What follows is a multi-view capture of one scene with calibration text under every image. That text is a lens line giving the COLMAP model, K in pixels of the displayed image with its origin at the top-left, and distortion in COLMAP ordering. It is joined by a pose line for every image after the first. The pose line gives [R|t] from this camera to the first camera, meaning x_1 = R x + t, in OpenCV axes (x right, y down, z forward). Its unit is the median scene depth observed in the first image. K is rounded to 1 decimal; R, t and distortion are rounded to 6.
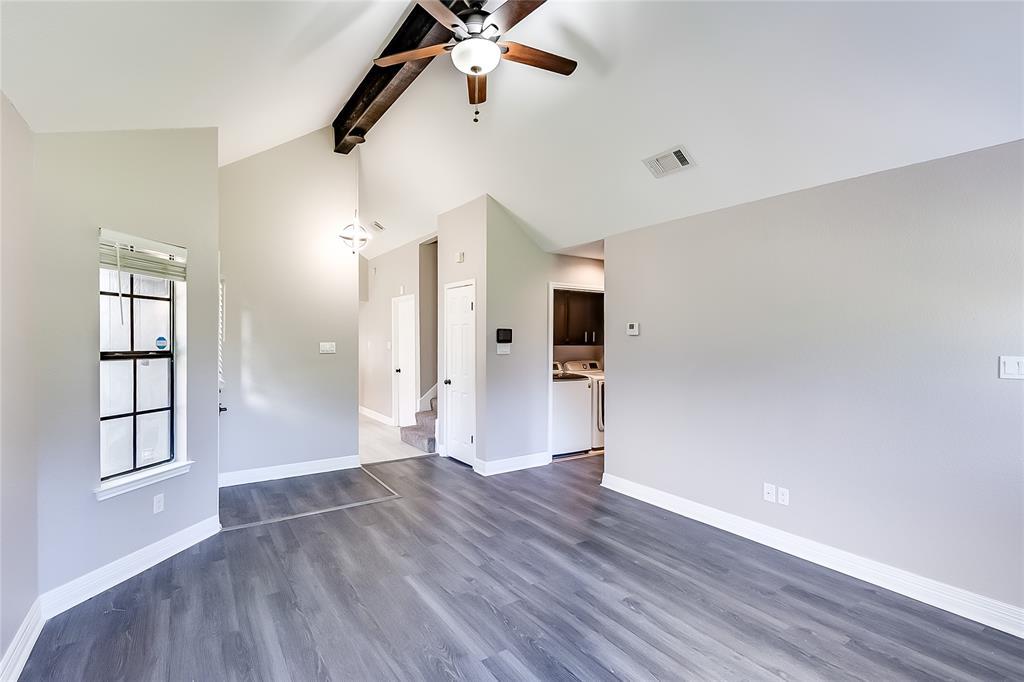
lens RADIAL K [[464.0, 0, 509.3], [0, 464.0, 343.3], [0, 0, 1]] dist [0.007656, -0.001432]
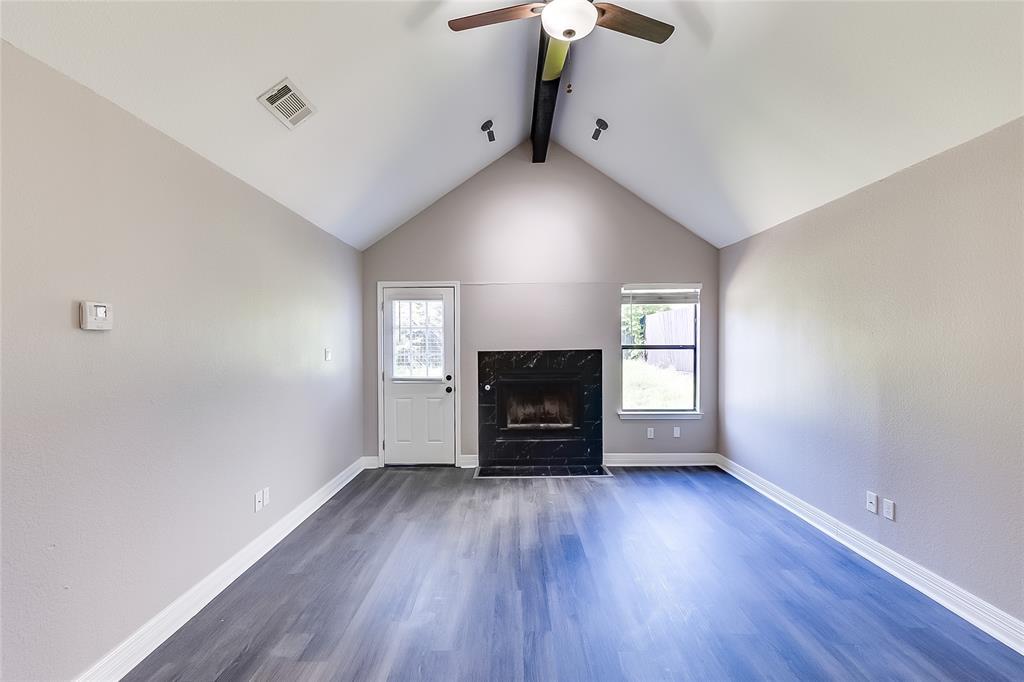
lens RADIAL K [[464.0, 0, 508.6], [0, 464.0, 343.0], [0, 0, 1]] dist [0.007656, -0.001432]
pose [[-0.816624, -0.005502, 0.577144, -0.400530], [0.005070, 0.999848, 0.016707, -0.013817], [-0.577148, 0.016569, -0.816471, 1.468374]]
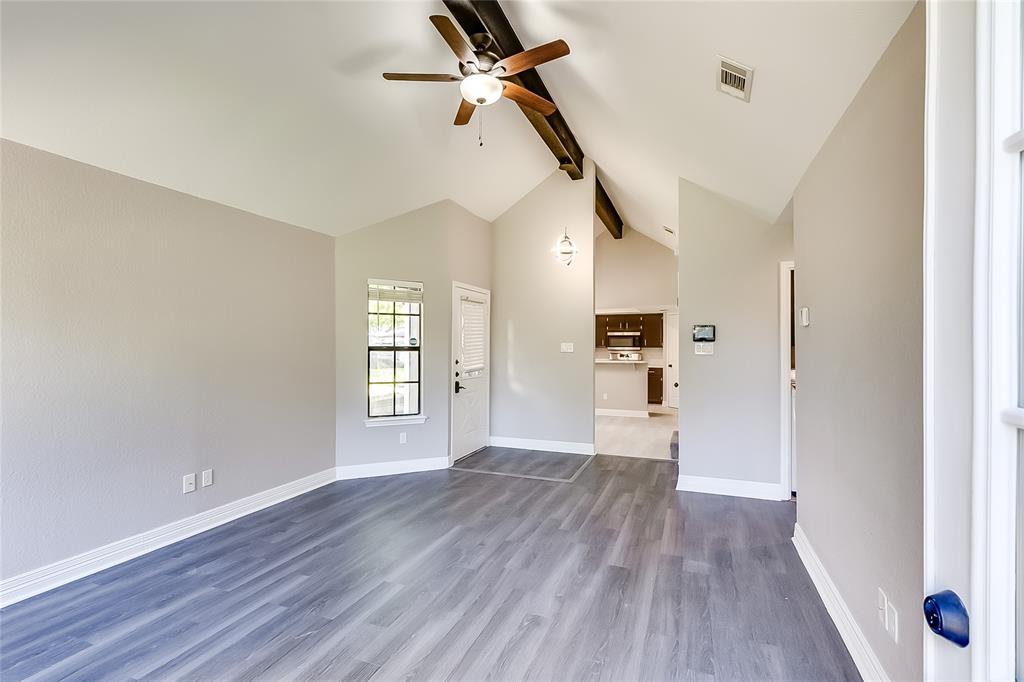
lens RADIAL K [[464.0, 0, 525.0], [0, 464.0, 343.4], [0, 0, 1]] dist [0.007656, -0.001432]
pose [[0.580749, -0.008606, -0.814037, 0.756849], [-0.004792, 0.999891, -0.013989, 0.024748], [0.814068, 0.012025, 0.580645, 0.346542]]
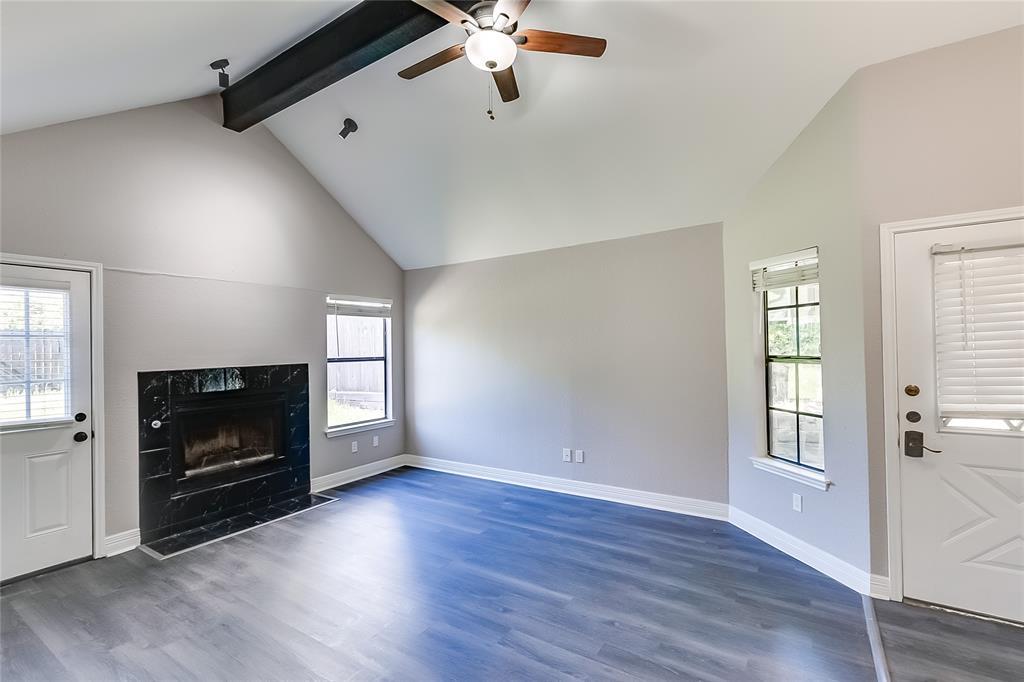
lens RADIAL K [[464.0, 0, 509.0], [0, 464.0, 343.2], [0, 0, 1]] dist [0.007656, -0.001432]
pose [[-0.927563, 0.006208, -0.373616, 0.207488], [0.009549, 0.999929, -0.007090, -0.009877], [0.373545, -0.010144, -0.927556, 1.542619]]
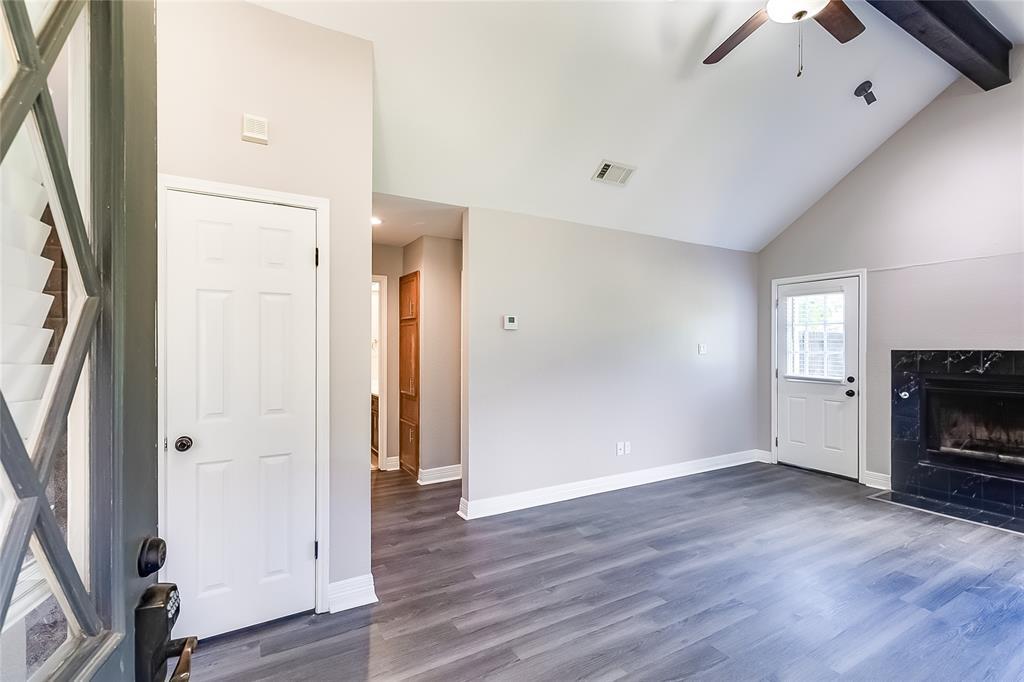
lens RADIAL K [[464.0, 0, 510.0], [0, 464.0, 341.6], [0, 0, 1]] dist [0.007656, -0.001432]
pose [[0.086261, -0.002132, 0.996270, -0.801747], [0.007353, 0.999972, 0.001504, 0.006434], [-0.996245, 0.007196, 0.086274, 1.194487]]
